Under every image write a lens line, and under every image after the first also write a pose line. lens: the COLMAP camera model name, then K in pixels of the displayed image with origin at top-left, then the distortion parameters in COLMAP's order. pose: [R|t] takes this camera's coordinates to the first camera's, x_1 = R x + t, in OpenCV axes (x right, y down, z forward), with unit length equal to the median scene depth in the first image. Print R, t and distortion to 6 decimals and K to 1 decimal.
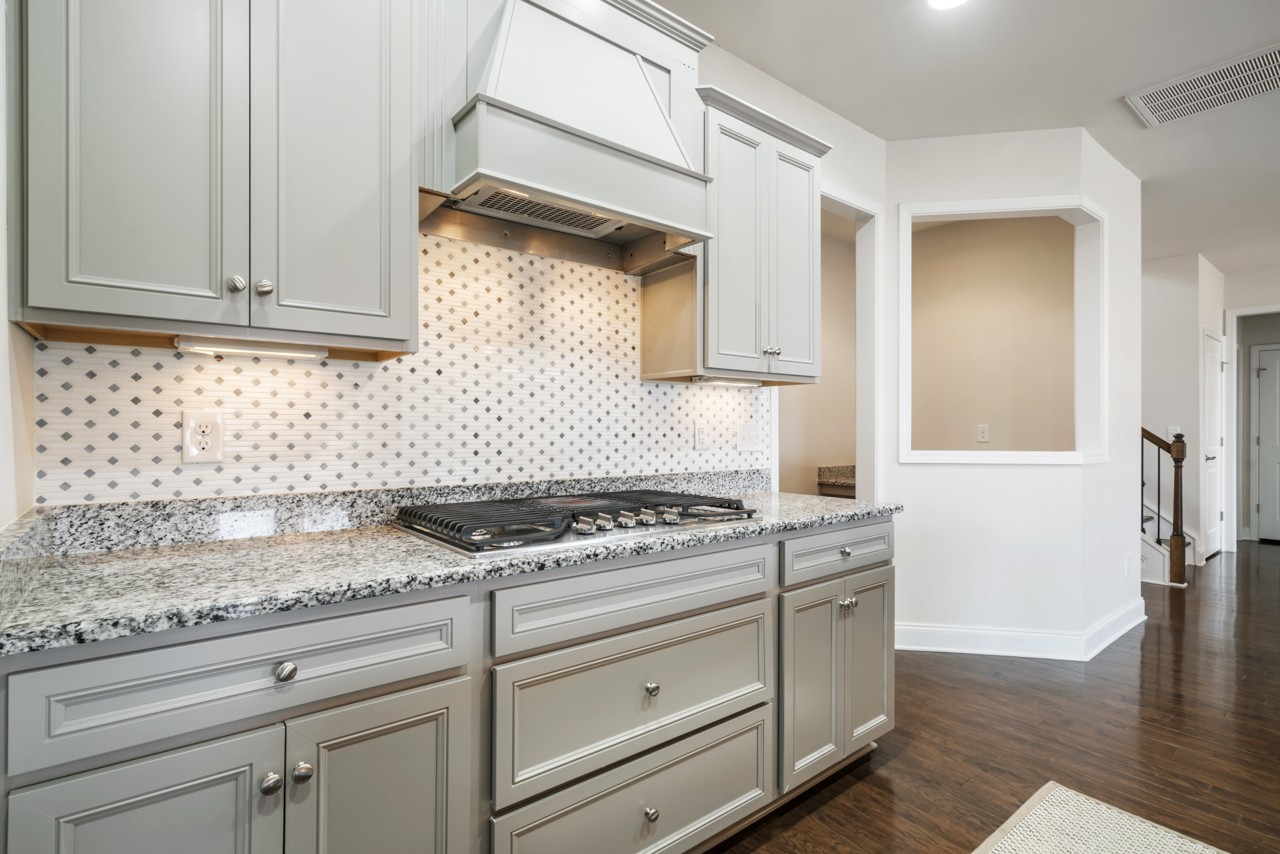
lens RADIAL K [[605.8, 0, 622.5], [0, 605.8, 436.4], [0, 0, 1]] dist [-0.004526, 0.001191]
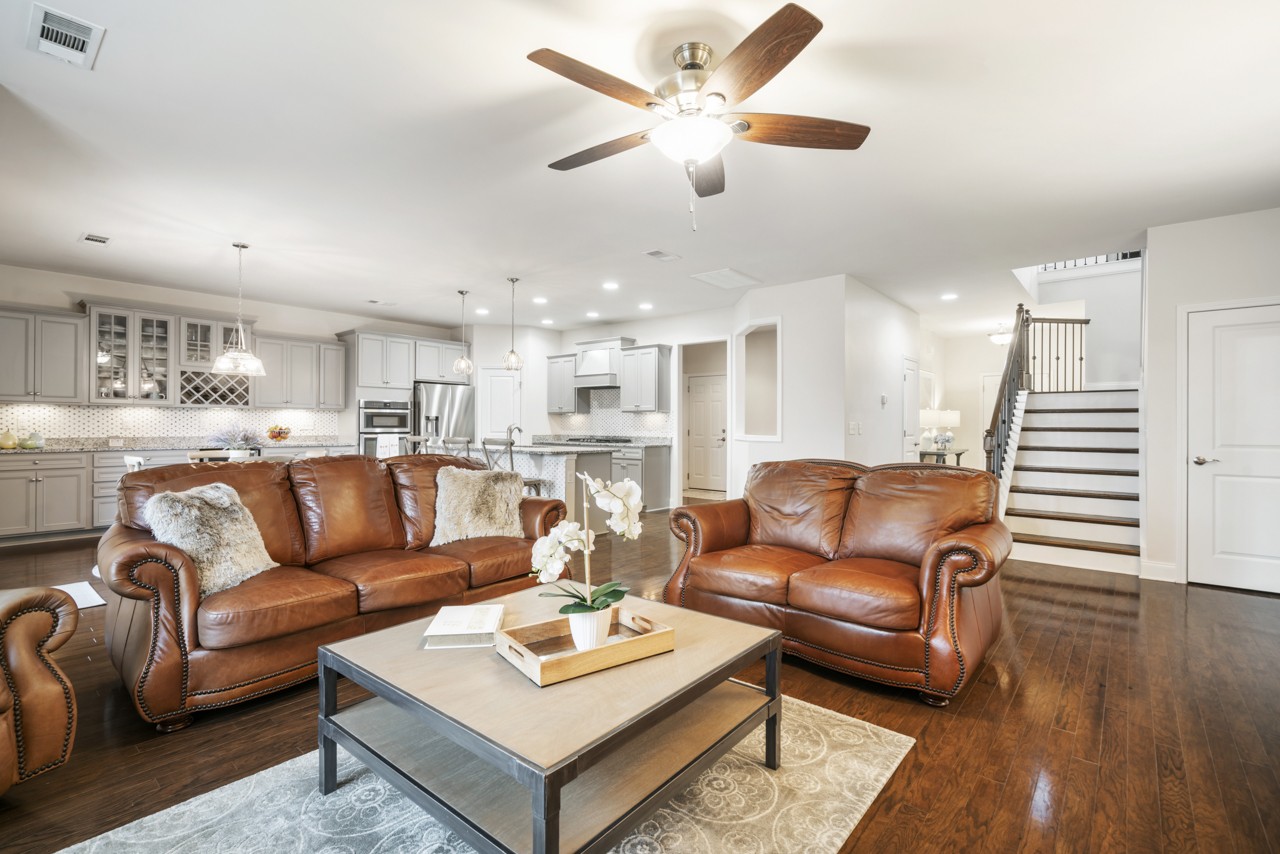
lens RADIAL K [[582.0, 0, 638.4], [0, 582.0, 426.4], [0, 0, 1]] dist [-0.013057, 0.005680]
pose [[0.195149, 0.000314, -0.980774, 4.835857], [-0.012189, 0.999923, -0.002105, 0.006691], [0.980698, 0.012366, 0.195138, 0.330068]]
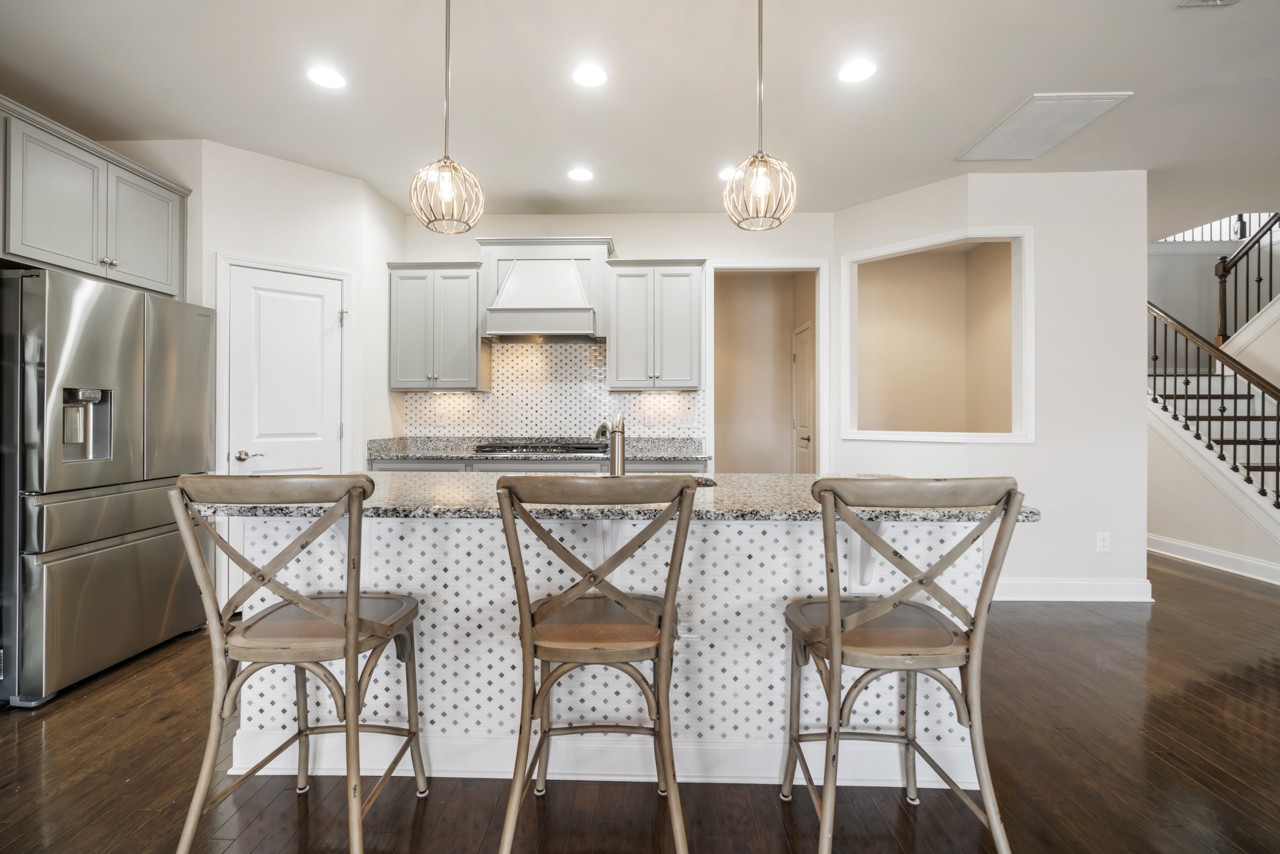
lens RADIAL K [[582.0, 0, 630.9], [0, 582.0, 413.3], [0, 0, 1]] dist [-0.013057, 0.005680]
pose [[0.768778, -0.003005, -0.639509, 1.718047], [-0.004901, 0.999932, -0.010590, 0.002003], [0.639498, 0.011276, 0.768710, -0.630633]]
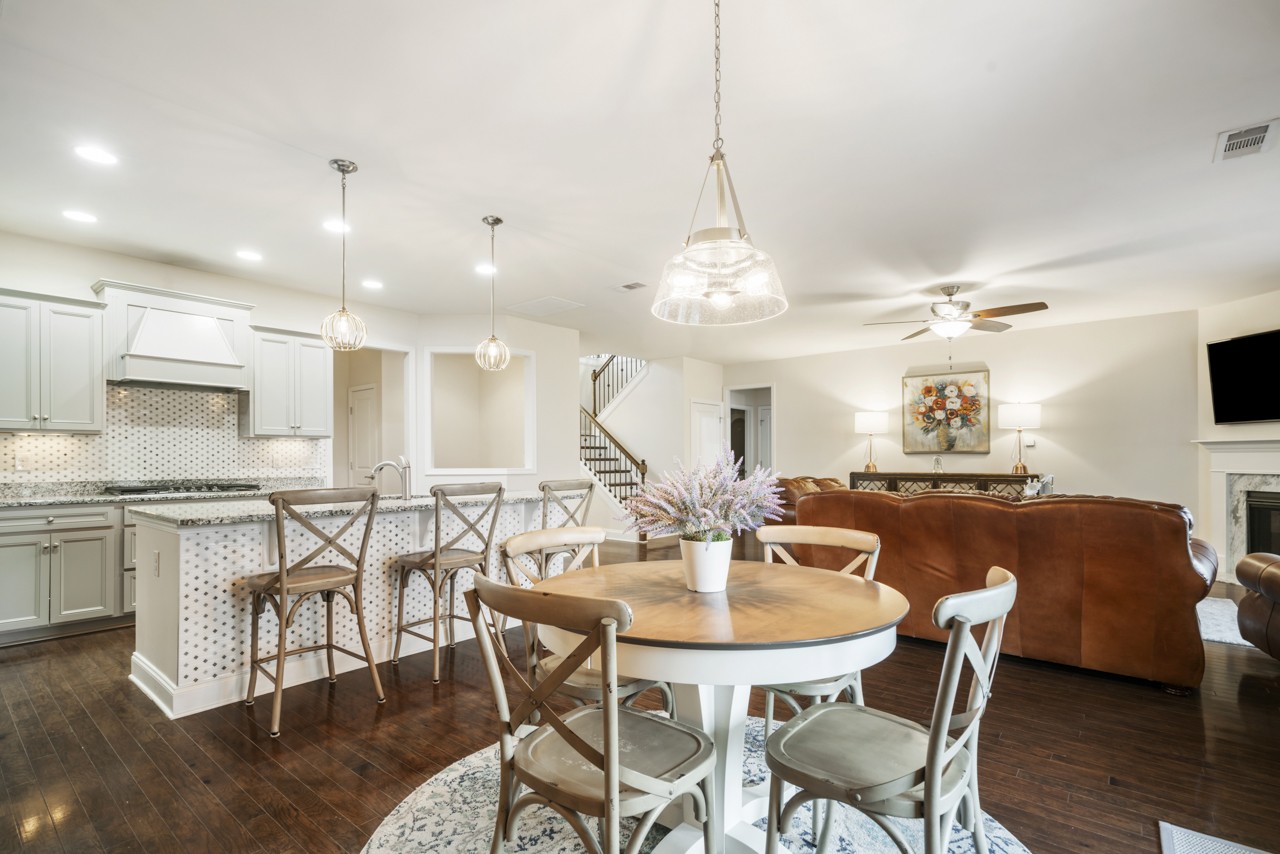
lens RADIAL K [[605.8, 0, 630.3], [0, 605.8, 461.1], [0, 0, 1]] dist [-0.004526, 0.001191]
pose [[0.977938, -0.004547, 0.208846, 1.280720], [0.005491, 0.999977, -0.003940, 0.018429], [-0.208823, 0.004999, 0.977941, -2.012863]]
